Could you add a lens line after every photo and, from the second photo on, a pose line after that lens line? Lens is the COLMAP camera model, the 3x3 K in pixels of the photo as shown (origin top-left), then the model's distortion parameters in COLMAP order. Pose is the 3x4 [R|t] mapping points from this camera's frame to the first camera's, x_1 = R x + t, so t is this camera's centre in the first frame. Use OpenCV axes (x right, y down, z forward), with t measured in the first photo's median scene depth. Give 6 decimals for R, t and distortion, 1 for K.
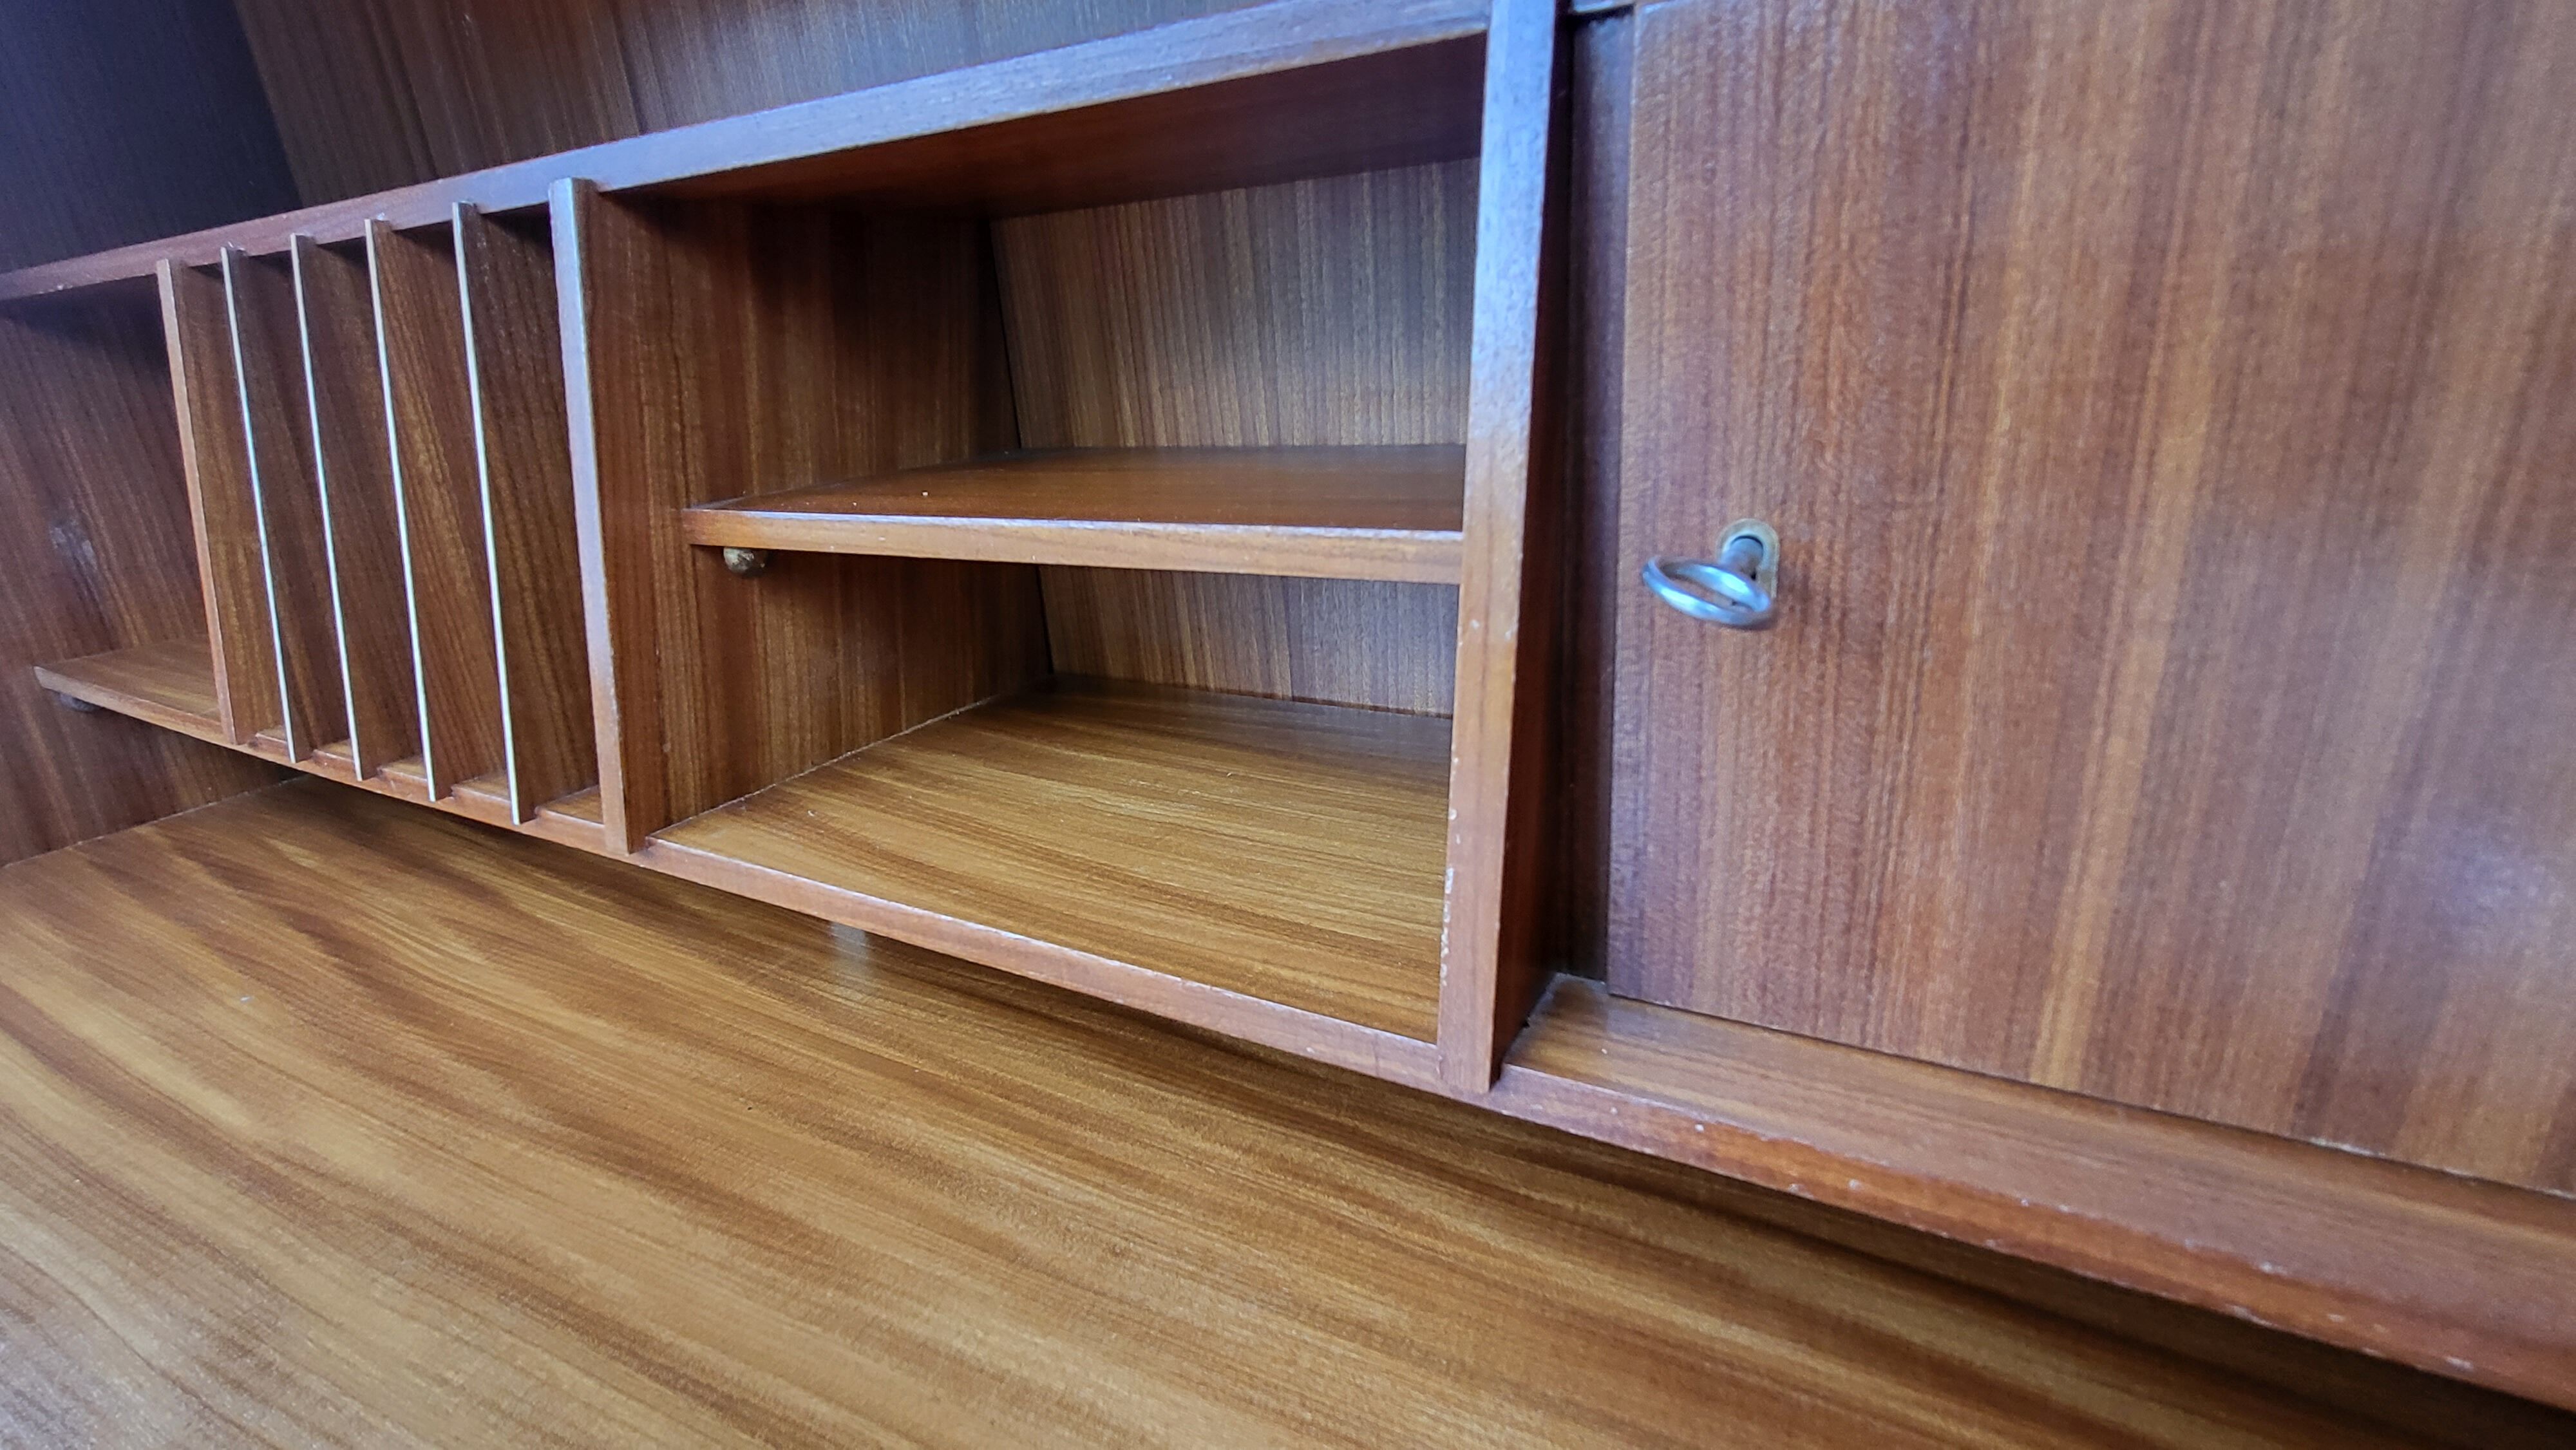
lens RADIAL K [[1141.4, 0, 1296.7], [0, 1141.4, 741.7], [0, 0, 1]] dist [0.000467, -0.000460]
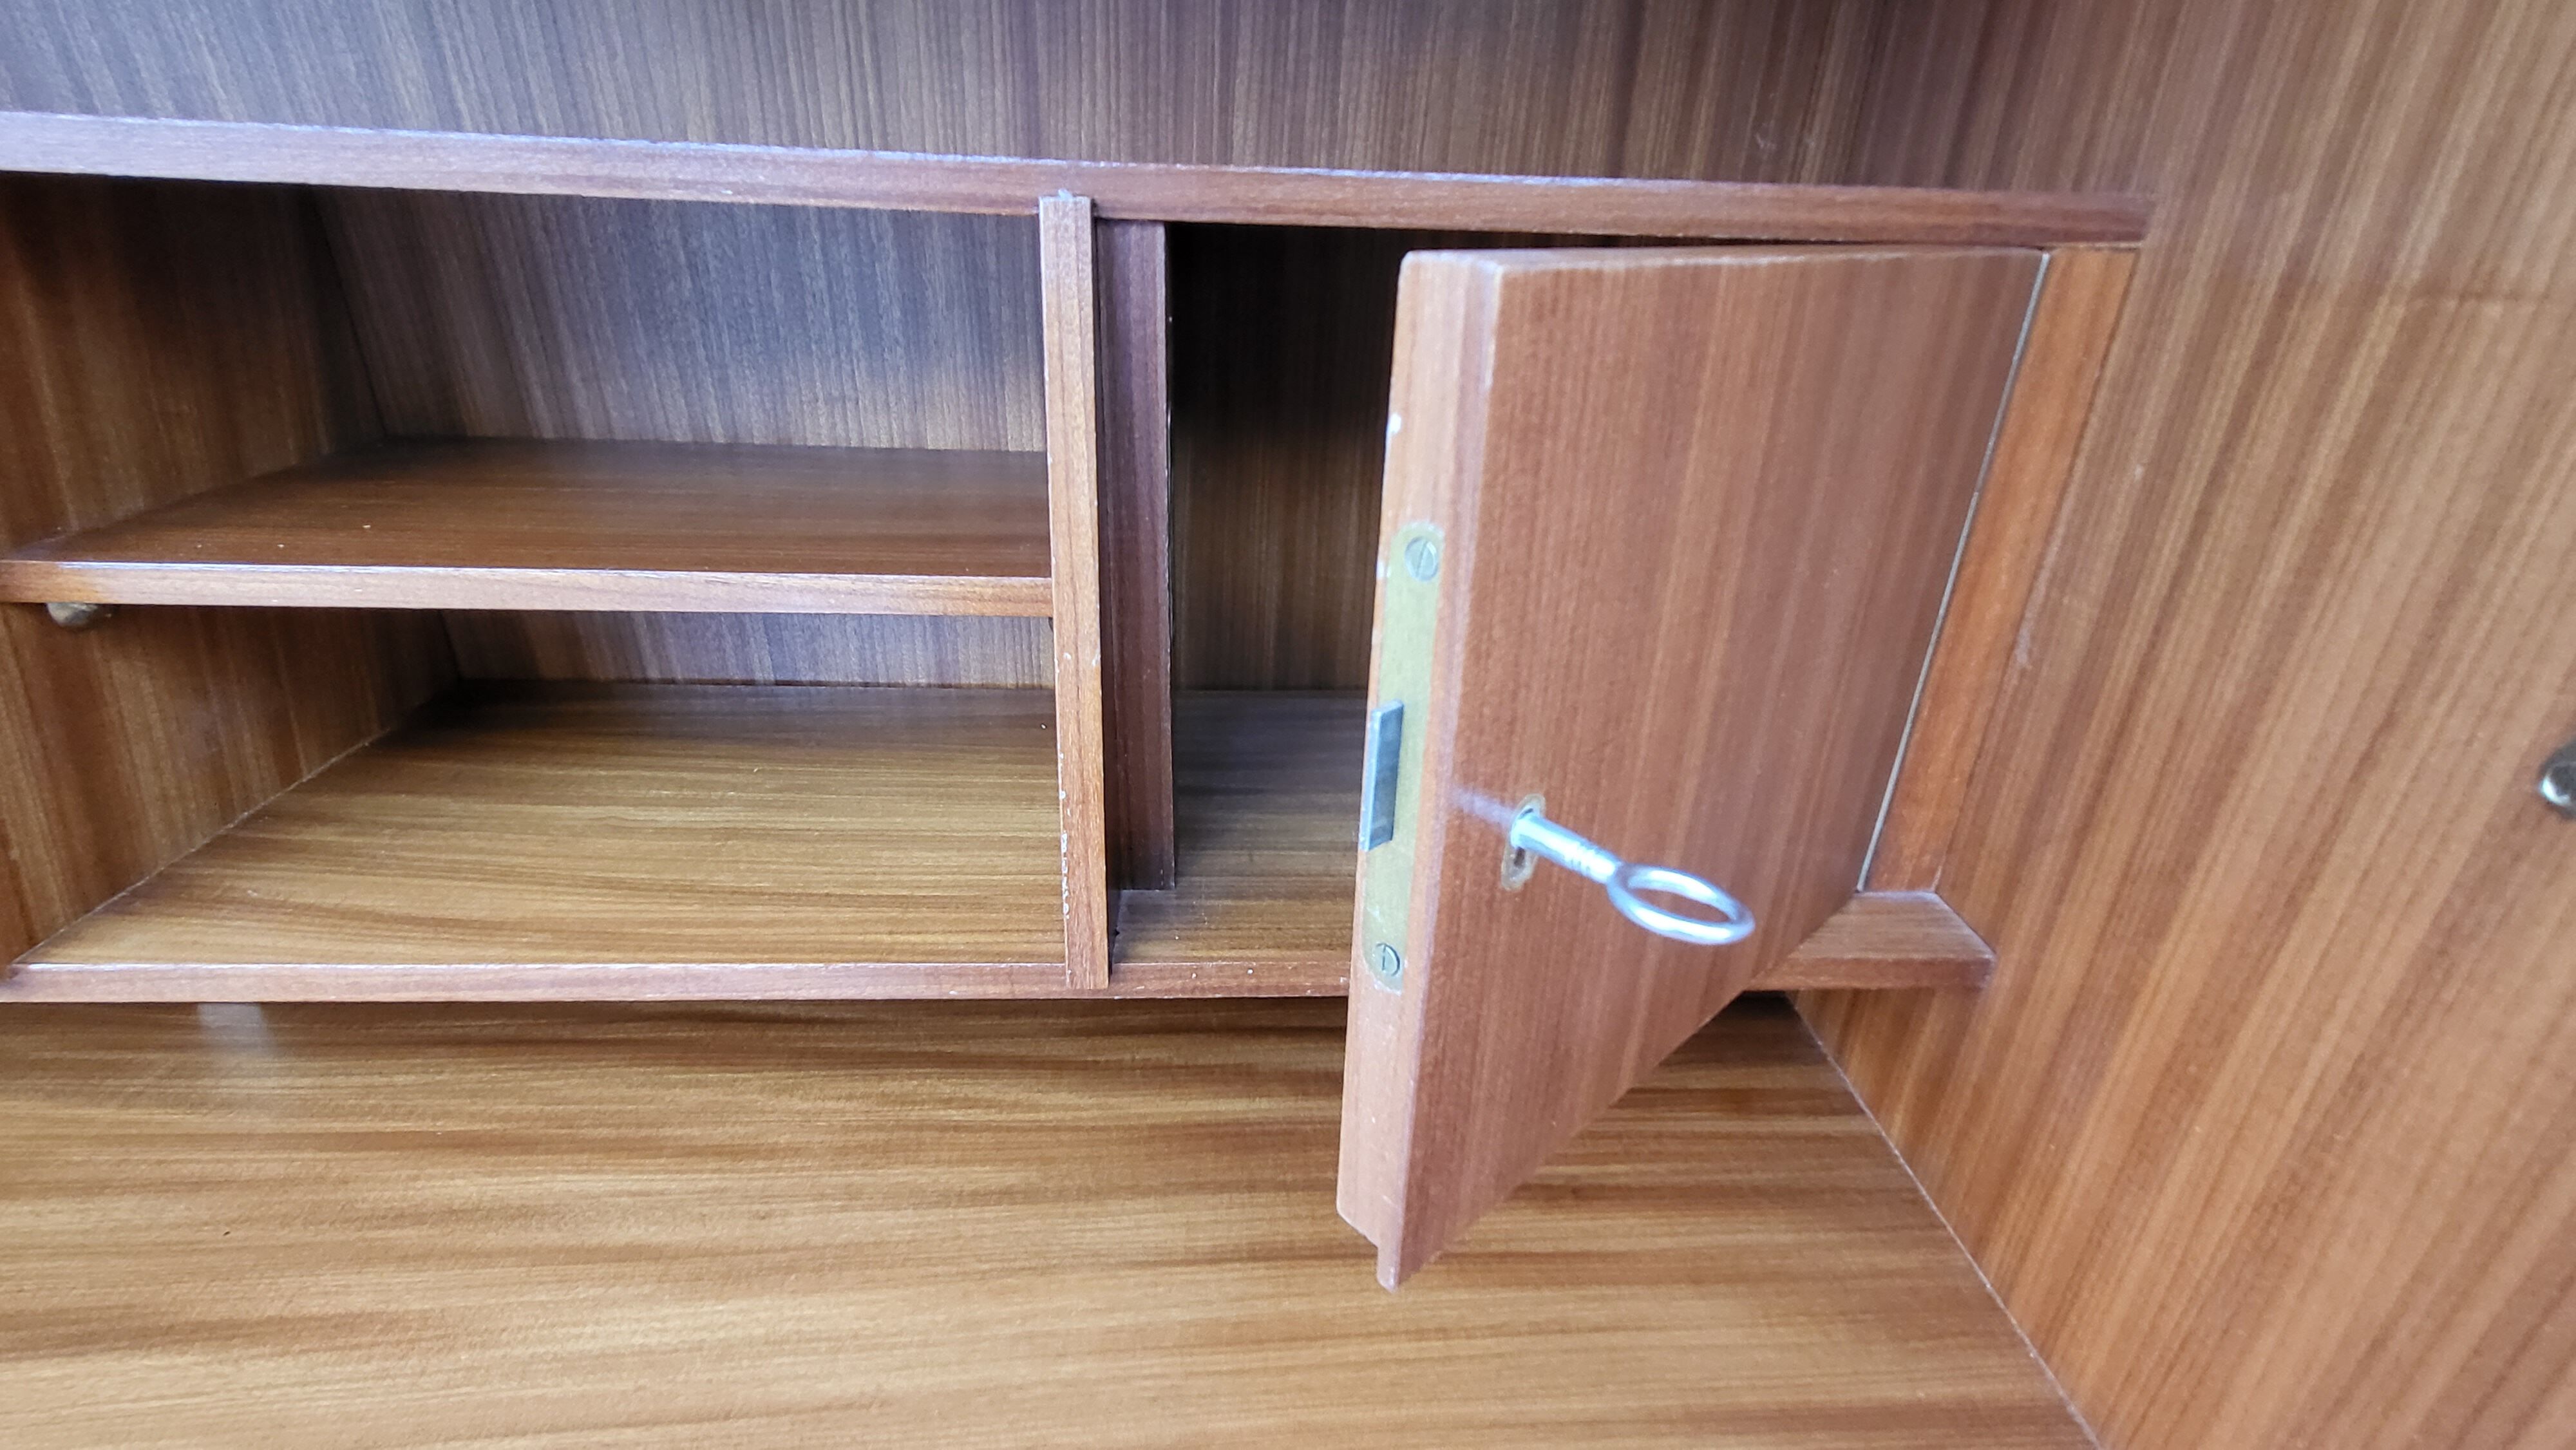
lens RADIAL K [[1141.4, 0, 1296.7], [0, 1141.4, 741.7], [0, 0, 1]] dist [0.000467, -0.000460]
pose [[0.841644, -0.149946, 0.518798, -0.205192], [0.100684, 0.987404, 0.122047, -0.086645], [-0.530564, -0.050485, 0.846140, -0.183579]]
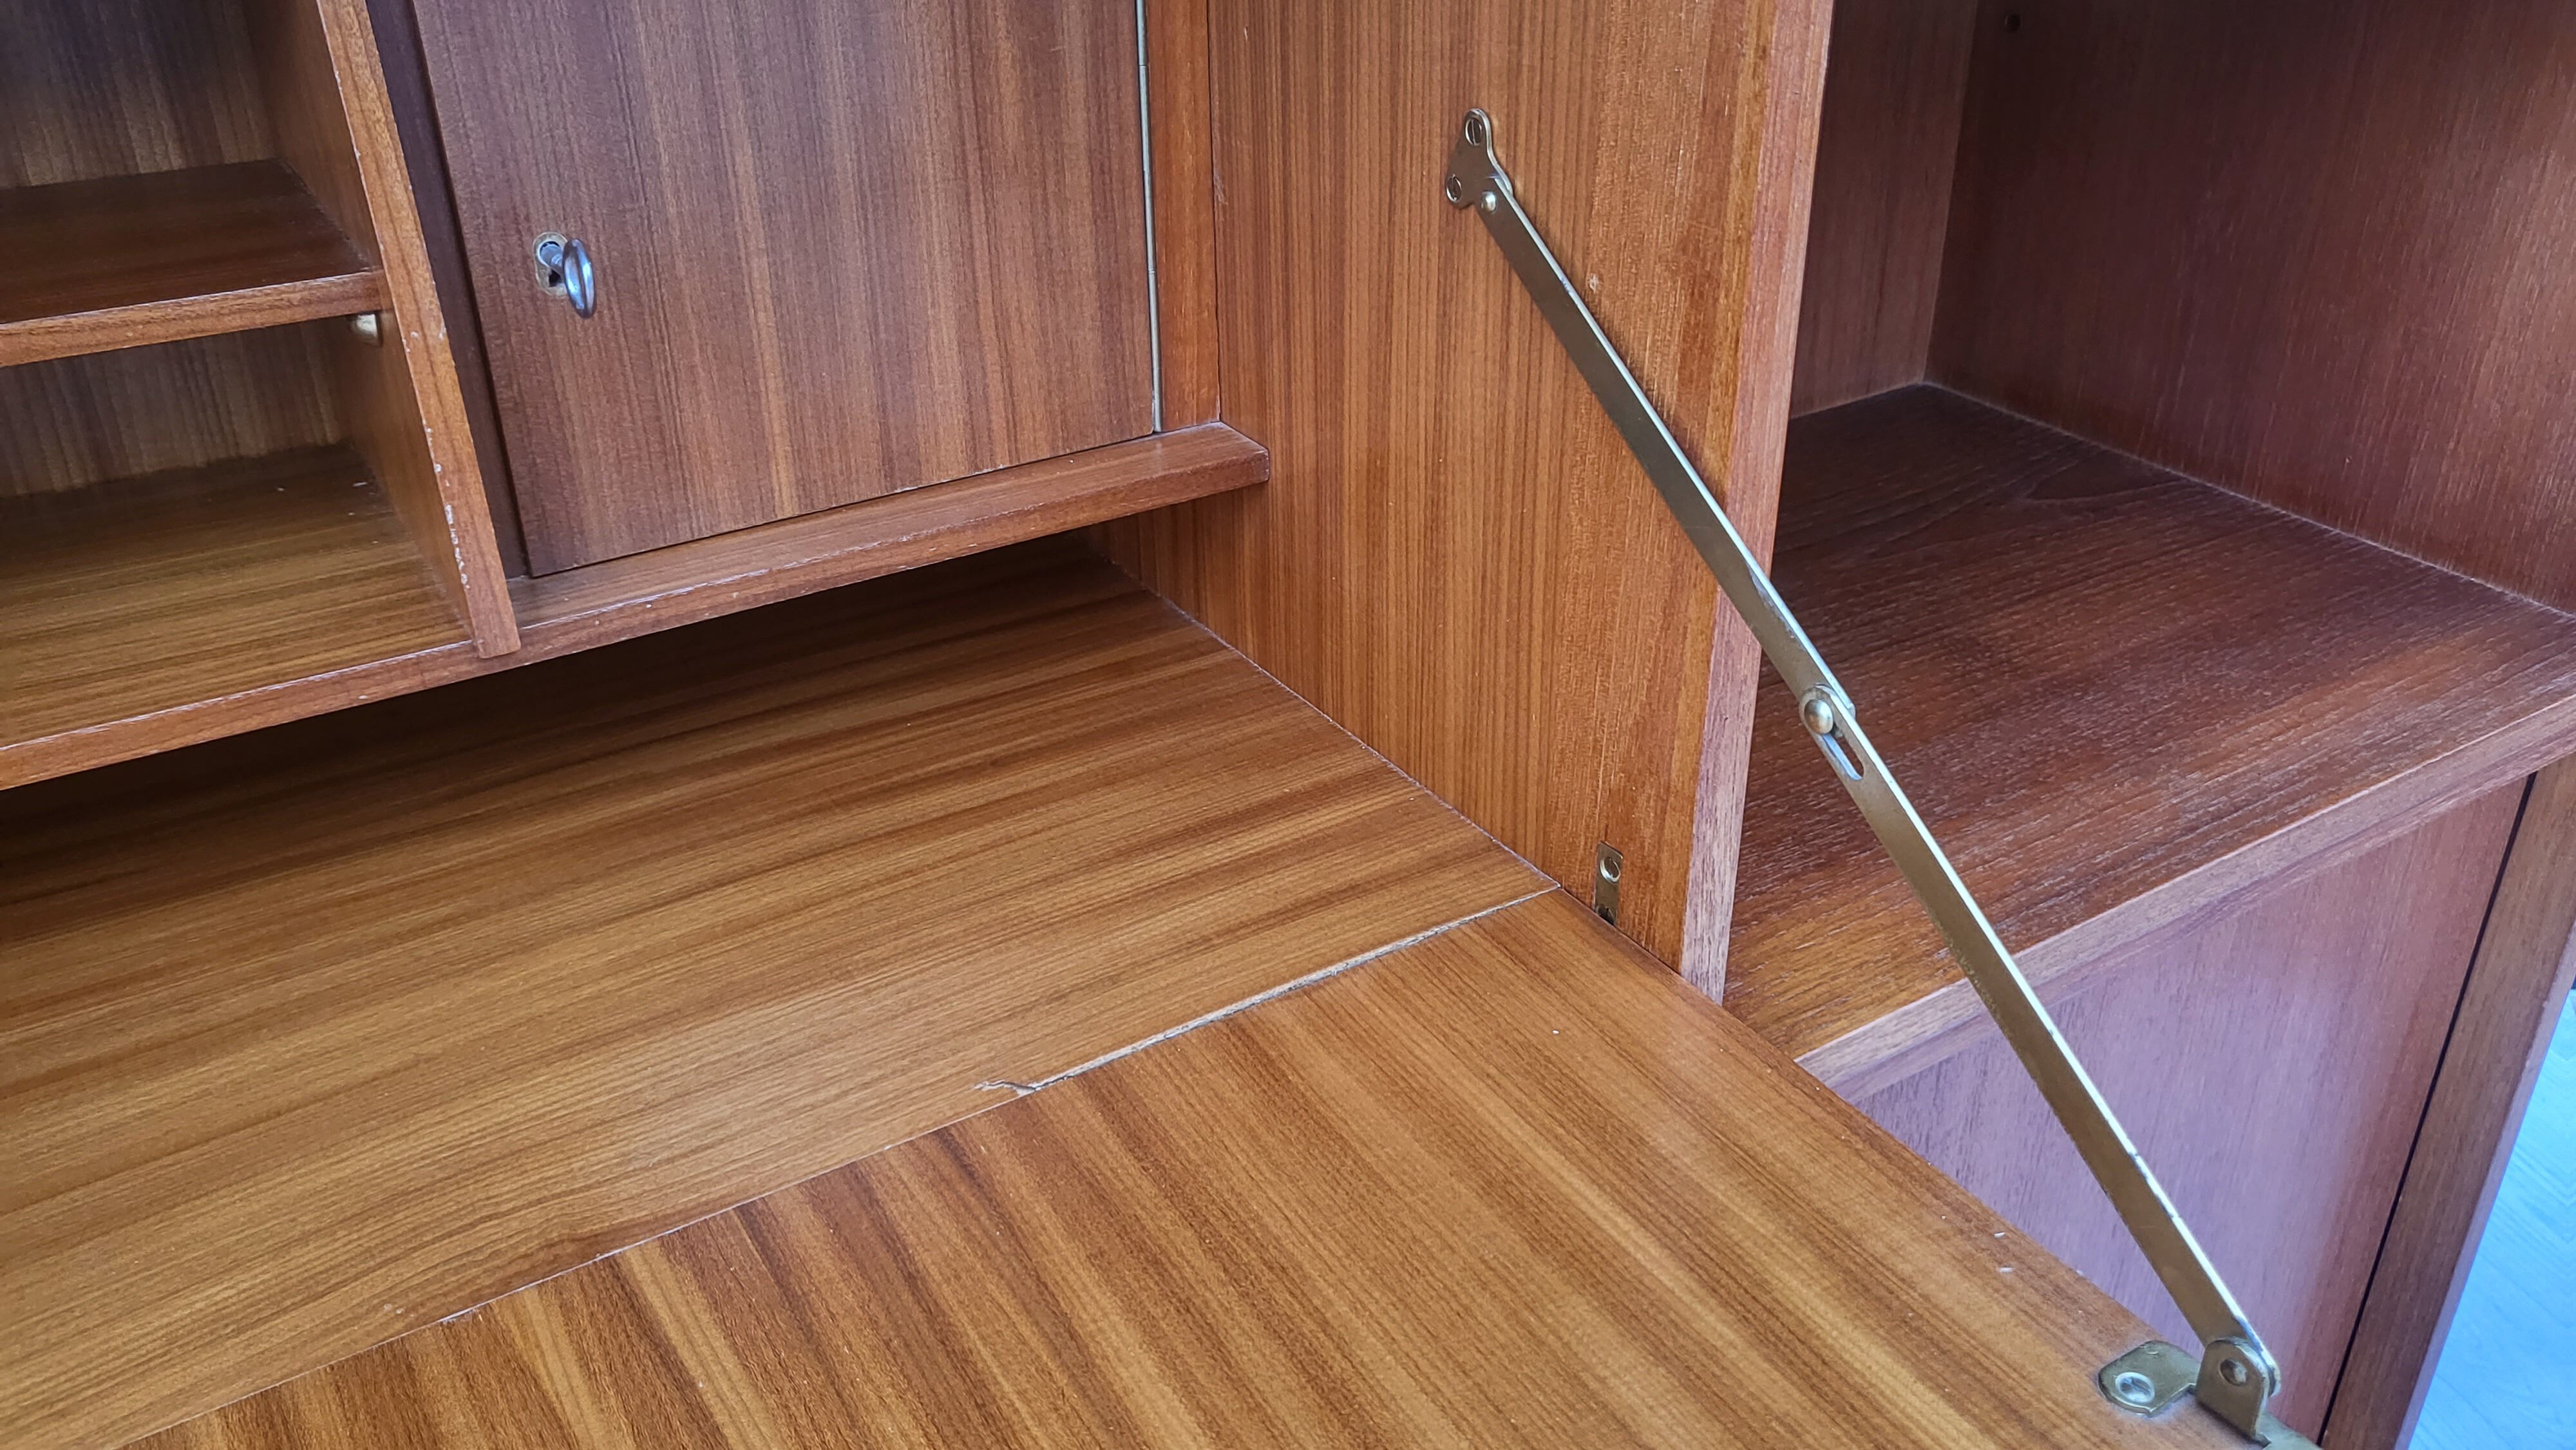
lens RADIAL K [[2000.3, 0, 1284.2], [0, 2000.3, 679.9], [0, 0, 1]] dist [-0.033668, 0.075951]
pose [[0.479844, -0.358137, 0.800929, -0.928580], [0.280003, 0.927665, 0.247054, -0.006594], [-0.831473, 0.105715, 0.545414, -0.782741]]
